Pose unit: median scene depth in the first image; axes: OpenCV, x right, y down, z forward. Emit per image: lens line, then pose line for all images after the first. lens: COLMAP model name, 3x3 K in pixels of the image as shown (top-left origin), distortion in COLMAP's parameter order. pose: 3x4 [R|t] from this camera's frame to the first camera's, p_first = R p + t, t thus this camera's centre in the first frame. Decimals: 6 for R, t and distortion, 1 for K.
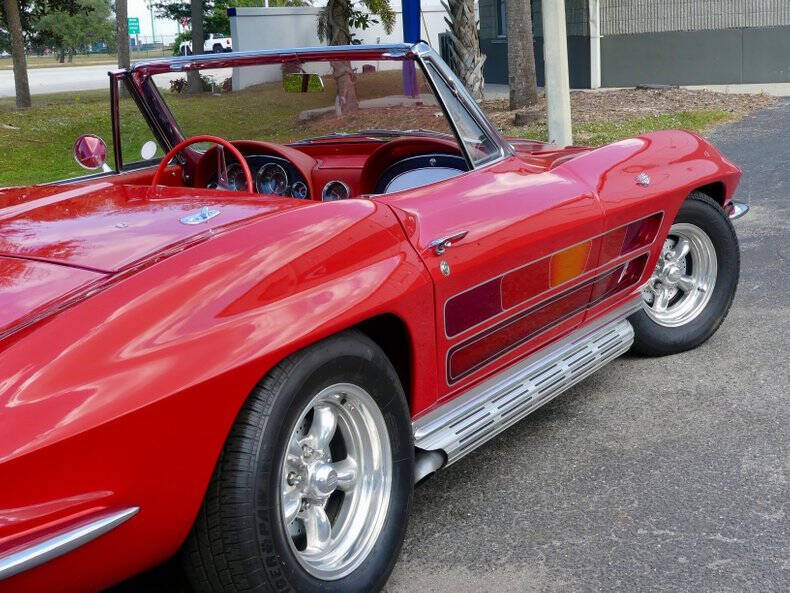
lens RADIAL K [[1284.5, 0, 395.0], [0, 1284.5, 296.5], [0, 0, 1]] dist [-0.031776, 0.219830]
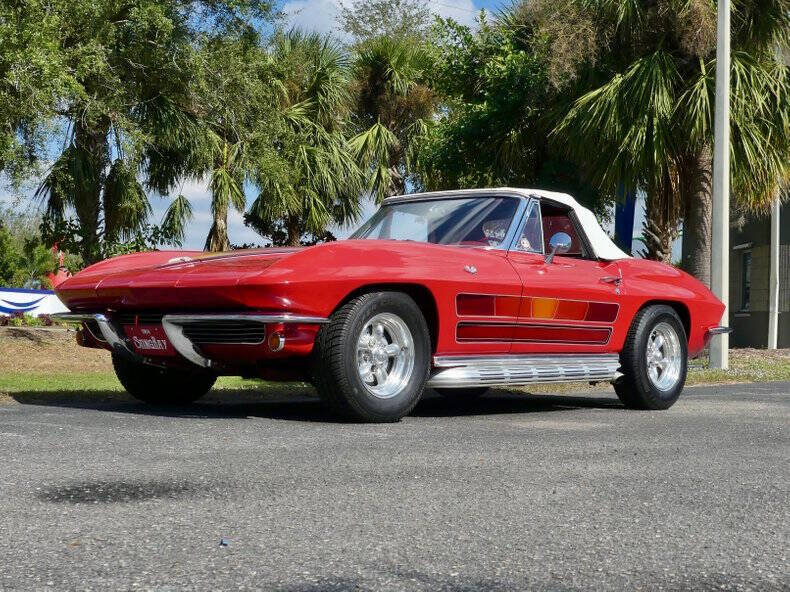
lens RADIAL K [[1244.4, 0, 395.0], [0, 1244.4, 296.0], [0, 0, 1]] dist [0.004004, -0.064979]
pose [[0.980023, 0.086397, -0.179138, 0.067697], [-0.125041, 0.968093, -0.217166, 0.308267], [0.154659, 0.235227, 0.959556, -0.658885]]
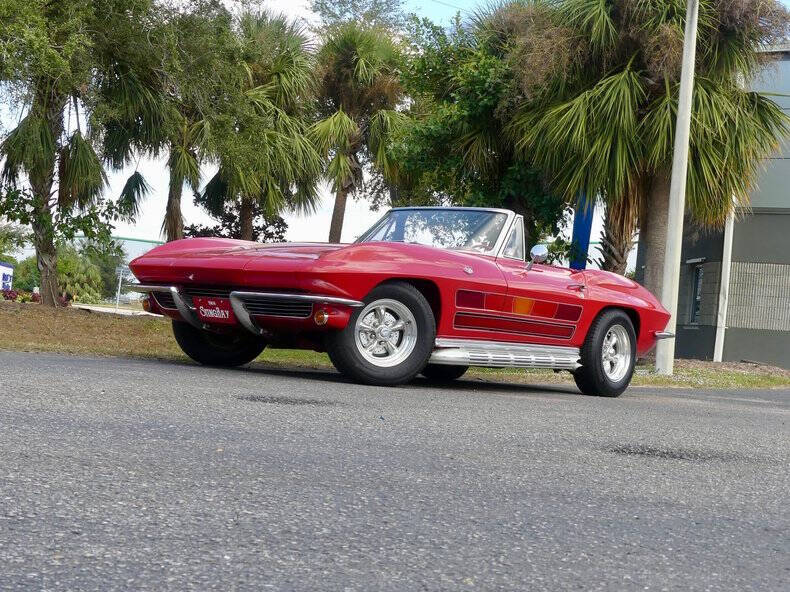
lens RADIAL K [[1351.2, 0, 395.0], [0, 1351.2, 296.0], [0, 0, 1]] dist [0.000577, 0.011735]
pose [[0.980354, 0.150346, -0.127683, 0.045640], [-0.175850, 0.959408, -0.220482, 0.423092], [0.089352, 0.238604, 0.966998, -1.096124]]
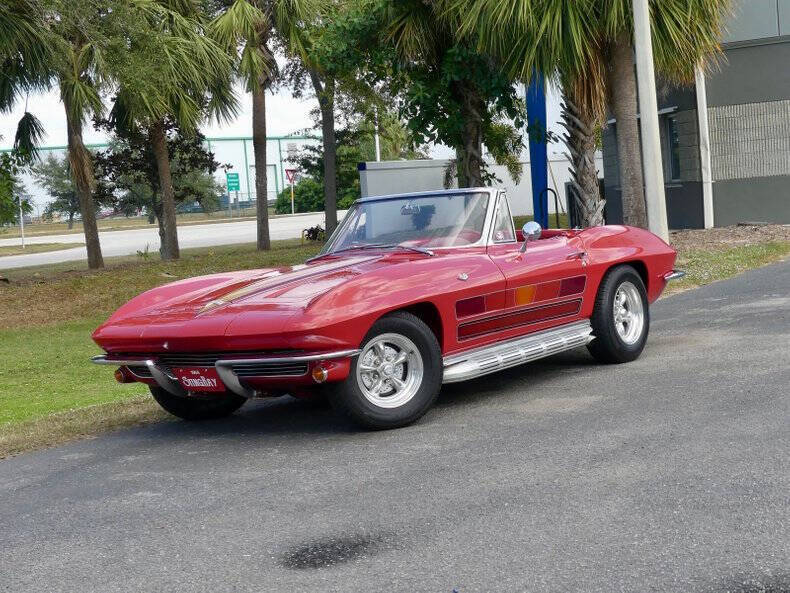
lens RADIAL K [[1507.5, 0, 388.3], [0, 1507.5, 310.3], [0, 0, 1]] dist [0.045012, -0.163099]
pose [[0.996162, -0.013049, -0.086549, -0.023311], [0.002598, 0.992797, -0.119778, 0.242615], [0.087489, 0.119094, 0.989021, -1.156644]]
